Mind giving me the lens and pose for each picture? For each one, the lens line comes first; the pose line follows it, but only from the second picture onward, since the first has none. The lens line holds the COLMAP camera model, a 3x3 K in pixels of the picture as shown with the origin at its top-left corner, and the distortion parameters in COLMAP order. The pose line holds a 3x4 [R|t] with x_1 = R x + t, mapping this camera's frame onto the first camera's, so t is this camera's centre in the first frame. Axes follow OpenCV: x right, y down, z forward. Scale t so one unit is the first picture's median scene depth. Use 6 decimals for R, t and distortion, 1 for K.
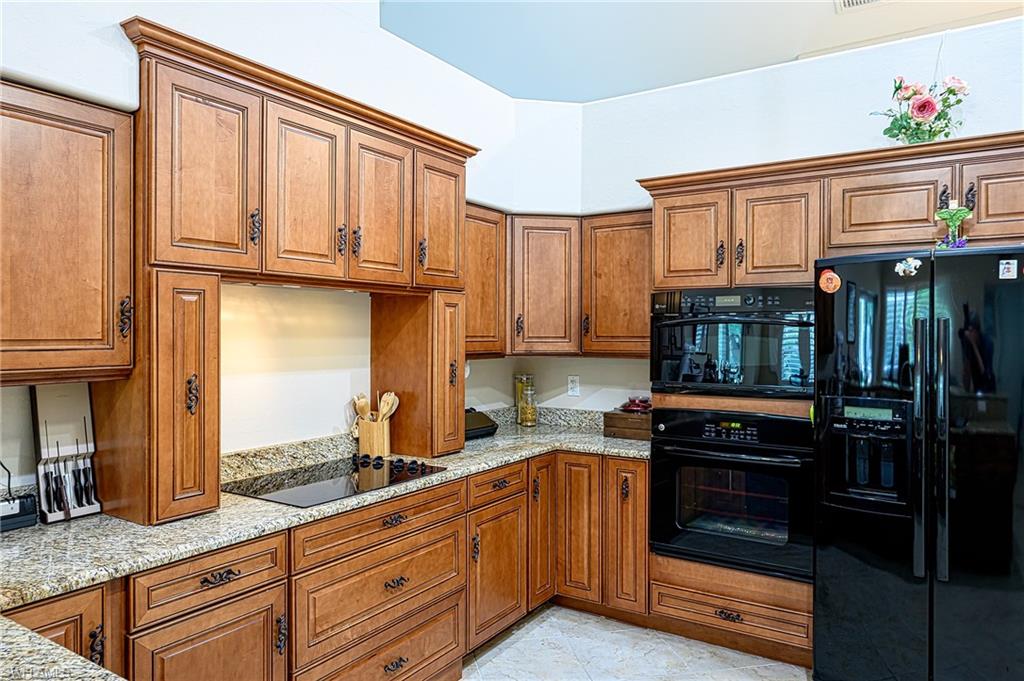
lens RADIAL K [[685.6, 0, 513.5], [0, 685.6, 335.3], [0, 0, 1]] dist [-0.001863, 0.001225]
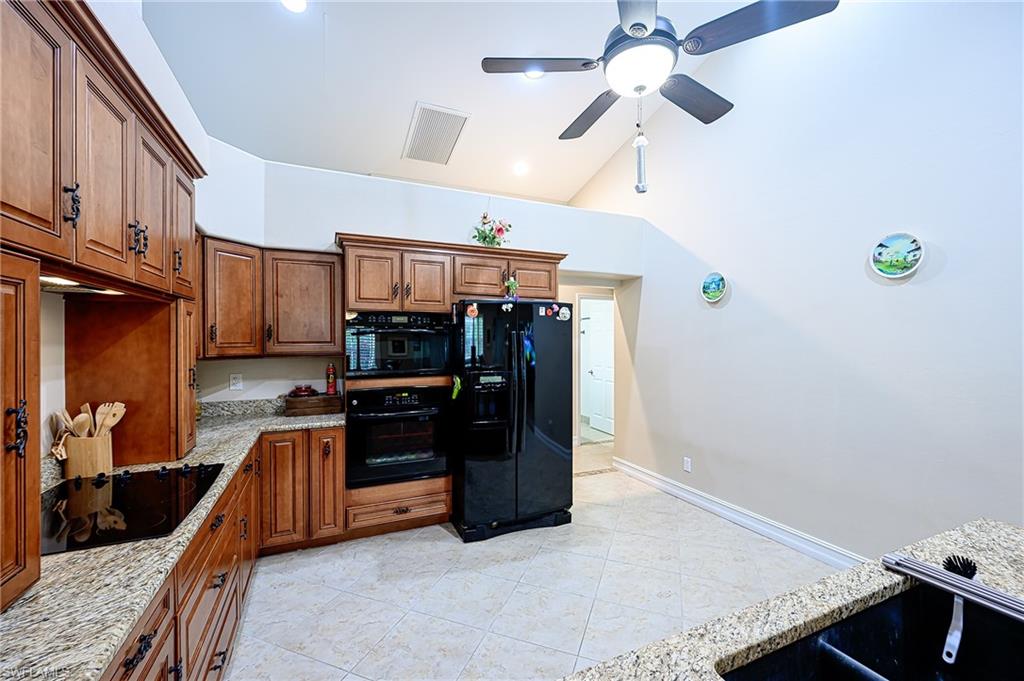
lens RADIAL K [[414.8, 0, 508.8], [0, 414.8, 342.2], [0, 0, 1]] dist [0.001578, 0.000089]
pose [[0.546608, -0.008807, 0.837342, -0.363866], [0.004396, 0.999961, 0.007648, -0.002288], [-0.837377, -0.000500, 0.546625, 0.233894]]
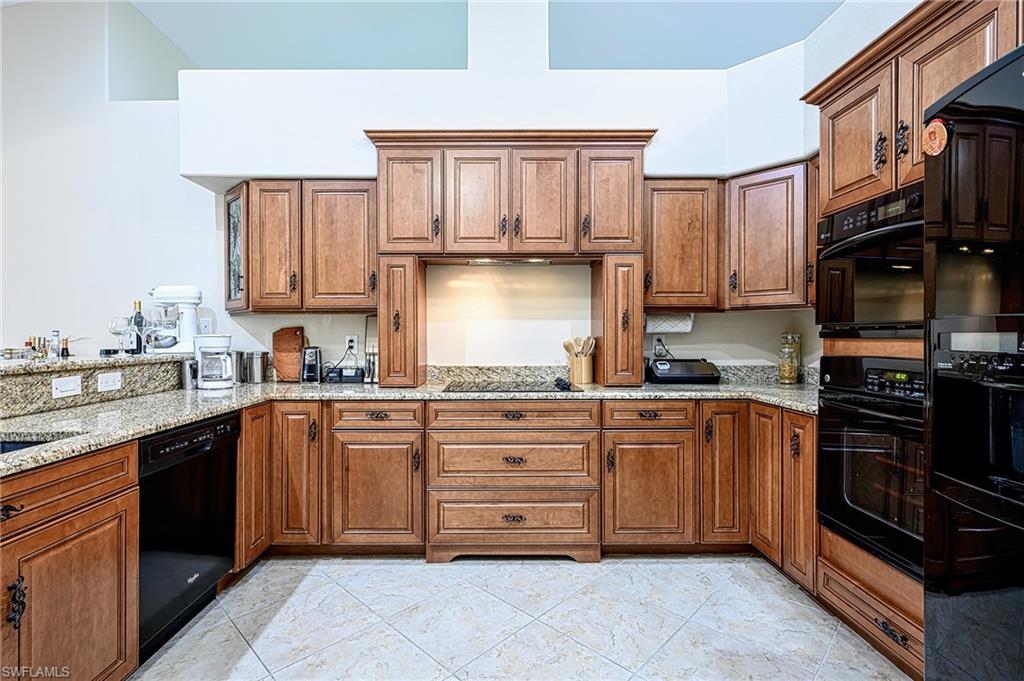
lens RADIAL K [[471.2, 0, 488.7], [0, 471.2, 335.9], [0, 0, 1]] dist [0.000464, -0.000271]
pose [[0.541316, -0.002253, -0.840816, 0.491990], [-0.000557, 0.999995, -0.003038, 0.086281], [0.840819, 0.002113, 0.541312, 0.342554]]
